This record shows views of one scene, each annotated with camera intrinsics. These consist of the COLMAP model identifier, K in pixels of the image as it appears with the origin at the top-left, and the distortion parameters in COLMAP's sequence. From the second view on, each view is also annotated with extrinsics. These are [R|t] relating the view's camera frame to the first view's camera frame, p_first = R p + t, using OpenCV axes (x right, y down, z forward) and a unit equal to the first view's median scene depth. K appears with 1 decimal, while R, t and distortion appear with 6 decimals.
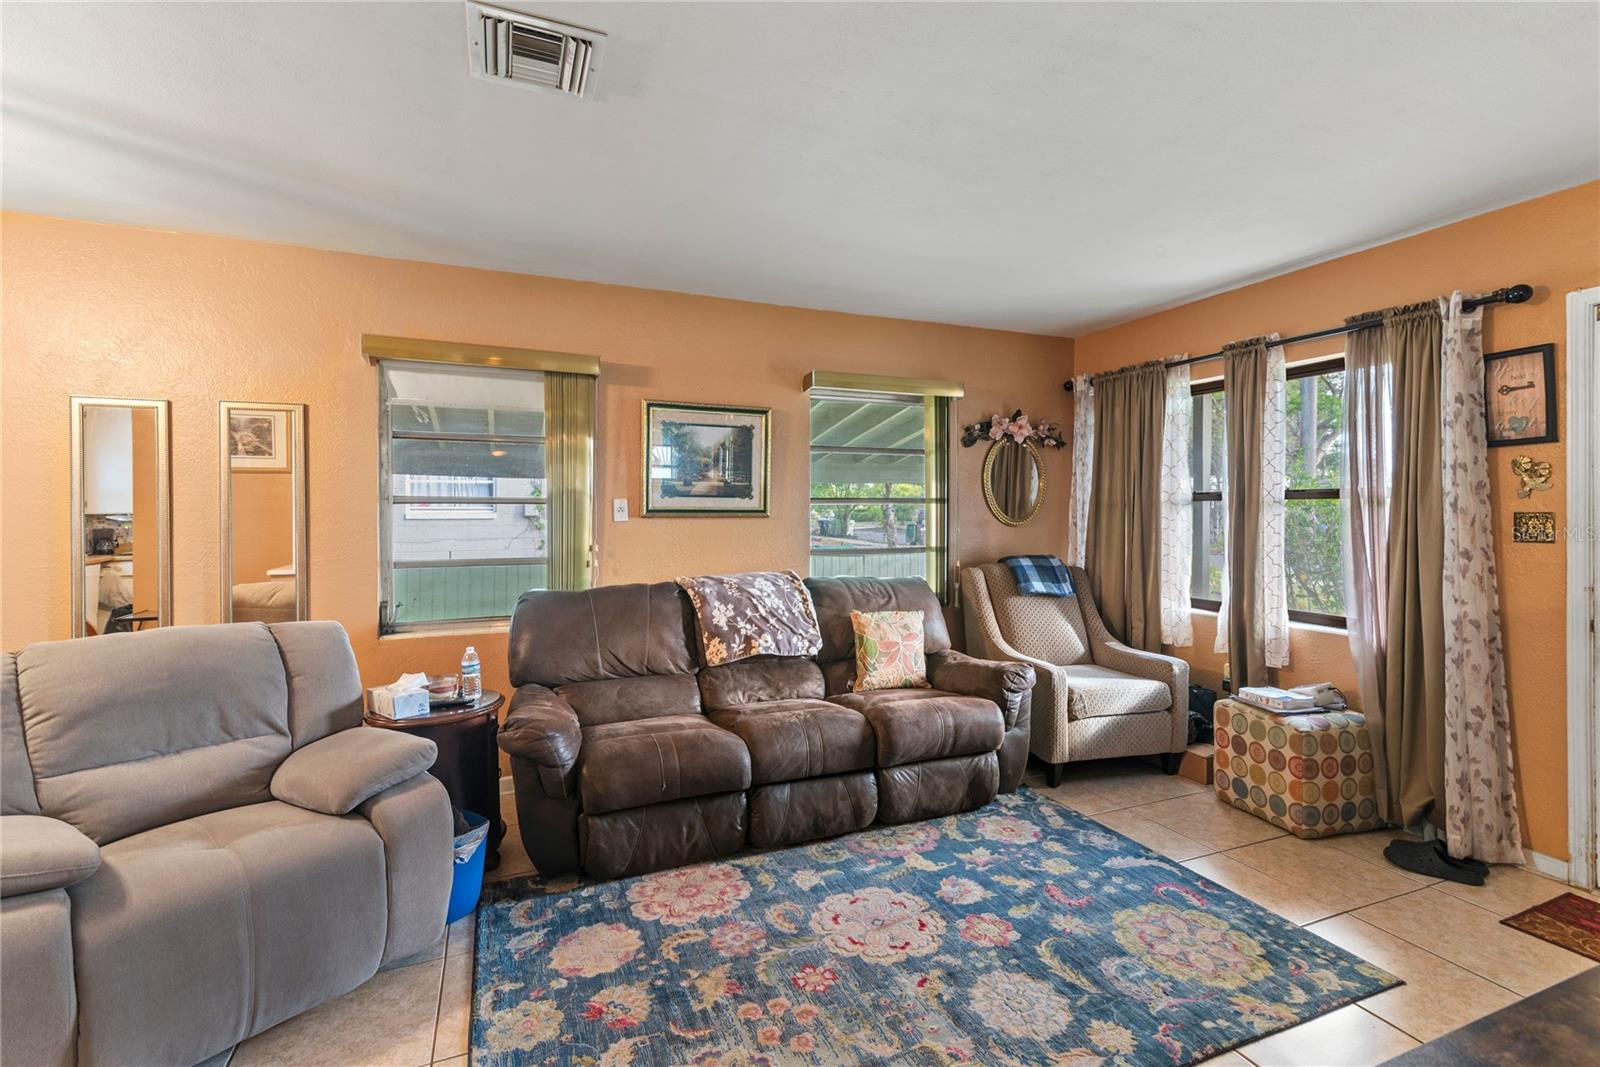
lens RADIAL K [[726.3, 0, 806.3], [0, 726.3, 514.8], [0, 0, 1]] dist [0.013277, 0.000031]
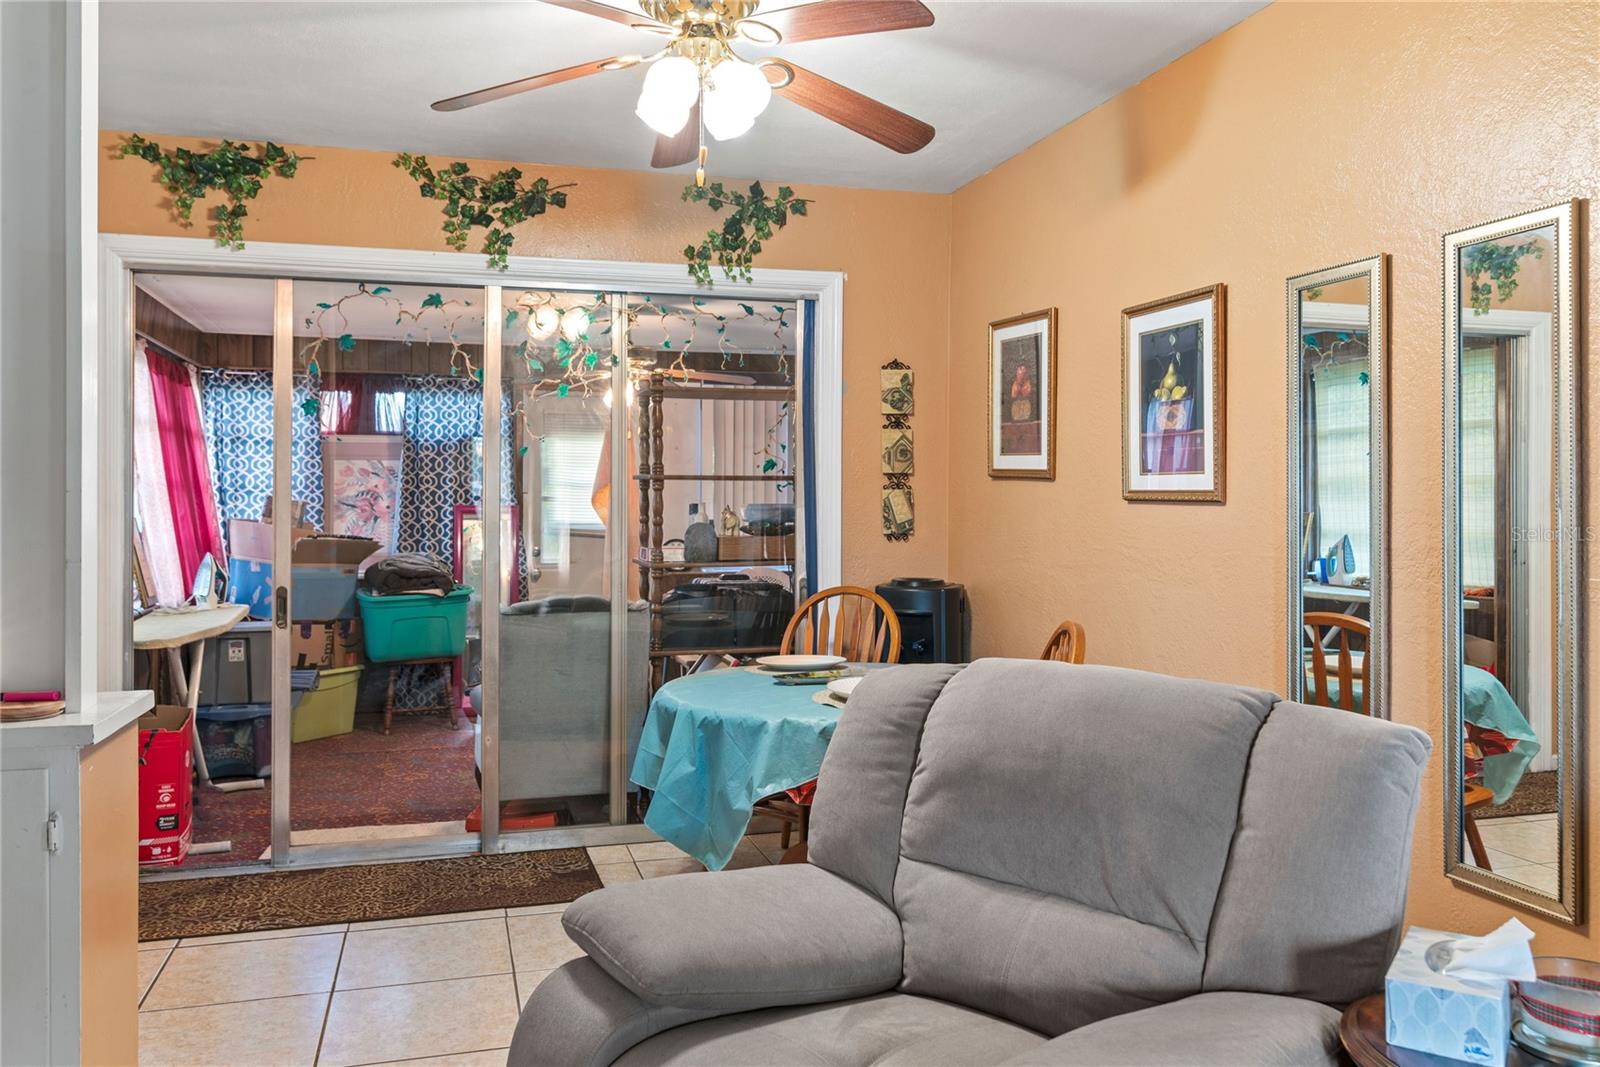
lens RADIAL K [[1218.9, 0, 797.9], [0, 1218.9, 496.5], [0, 0, 1]] dist [0.000002, 0.000552]
pose [[-0.116281, 0.002524, -0.993213, 0.049312], [-0.008808, 0.999955, 0.003572, 0.020285], [0.993177, 0.009164, -0.116253, 0.733235]]
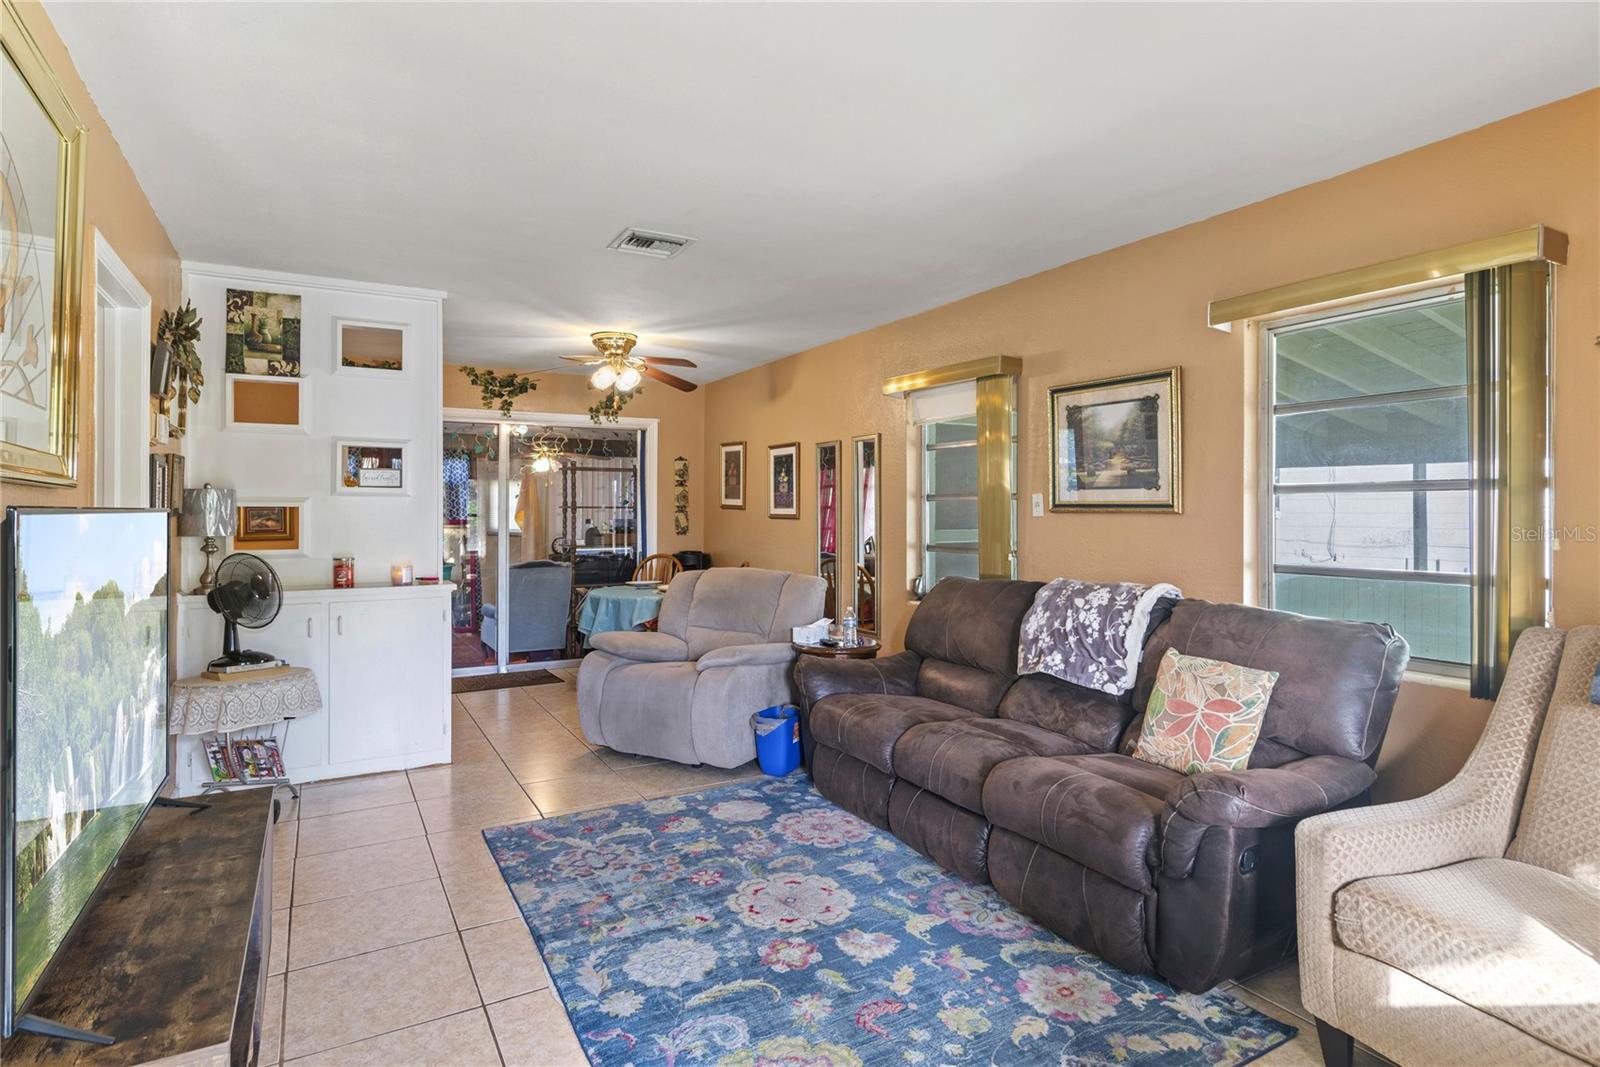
lens RADIAL K [[847.2, 0, 799.0], [0, 847.2, 510.4], [0, 0, 1]] dist [0.004939, 0.000647]
pose [[0.113550, 0.001020, -0.993532, 1.100151], [-0.008488, 0.999964, 0.000056, 0.004626], [0.993496, 0.008427, 0.113555, 0.739392]]
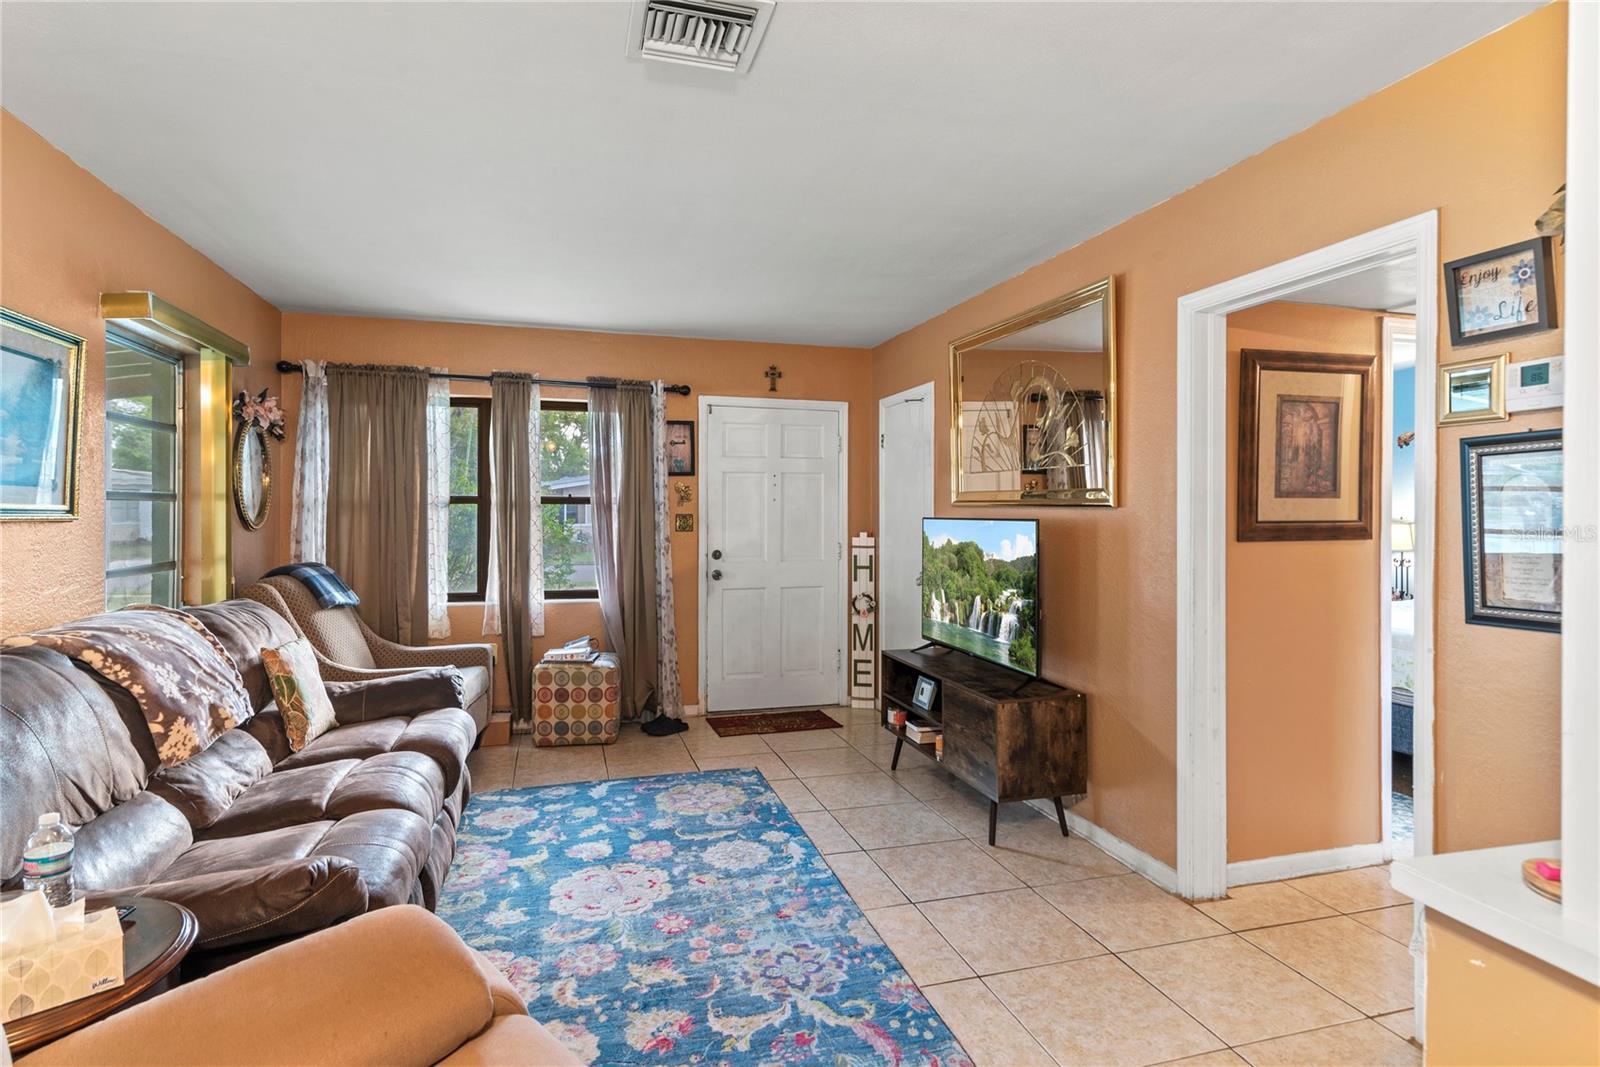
lens RADIAL K [[817.3, 0, 799.2], [0, 817.3, 515.9], [0, 0, 1]] dist [0.001960, 0.000508]
pose [[0.113717, -0.001485, 0.993512, -0.920222], [0.003898, 0.999992, 0.001049, 0.000294], [-0.993506, 0.003753, 0.113722, 0.493103]]
